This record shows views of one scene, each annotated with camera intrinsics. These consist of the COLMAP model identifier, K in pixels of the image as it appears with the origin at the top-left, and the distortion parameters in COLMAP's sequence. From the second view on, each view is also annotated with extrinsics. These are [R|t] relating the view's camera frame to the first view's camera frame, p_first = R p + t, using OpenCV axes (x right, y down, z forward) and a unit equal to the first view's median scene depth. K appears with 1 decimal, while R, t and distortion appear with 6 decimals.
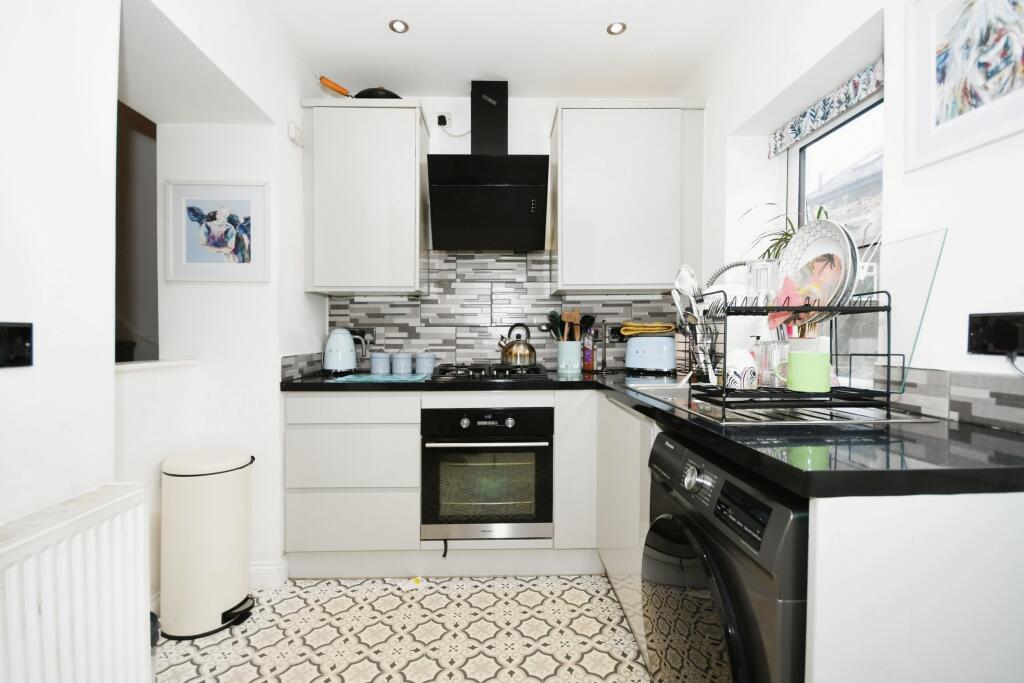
lens RADIAL K [[464.0, 0, 513.7], [0, 464.0, 347.8], [0, 0, 1]] dist [0.004612, -0.010068]
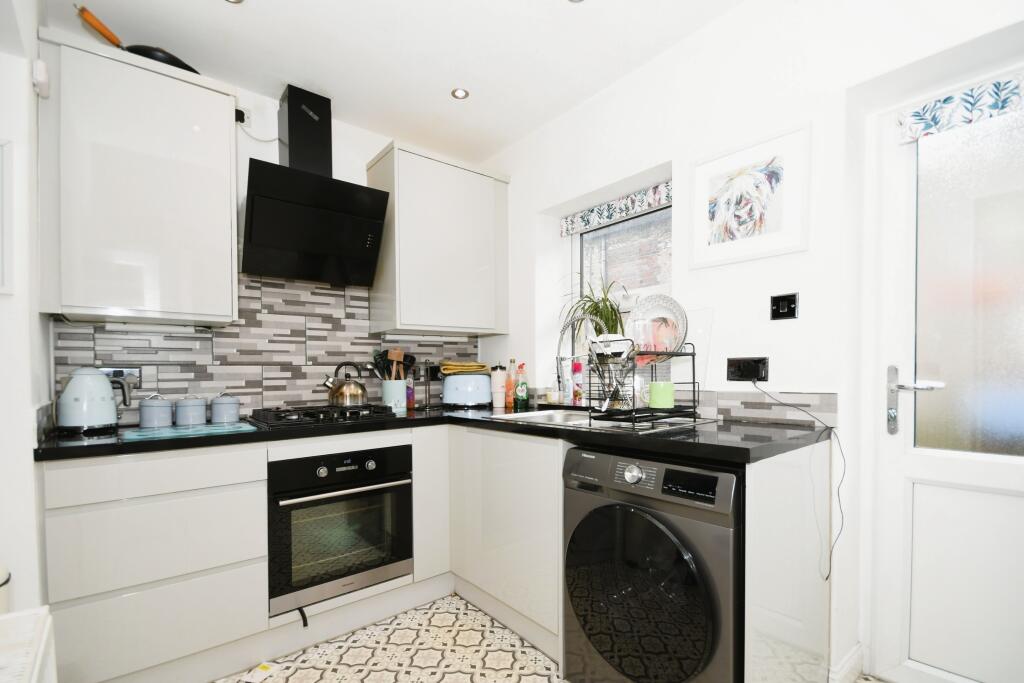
lens RADIAL K [[458.9, 0, 517.6], [0, 458.9, 390.1], [0, 0, 1]] dist [0.001954, 0.000063]
pose [[0.787348, -0.030321, 0.615762, -0.336707], [0.027451, 0.999523, 0.014117, 0.000817], [-0.615897, 0.005788, 0.787806, 0.058710]]
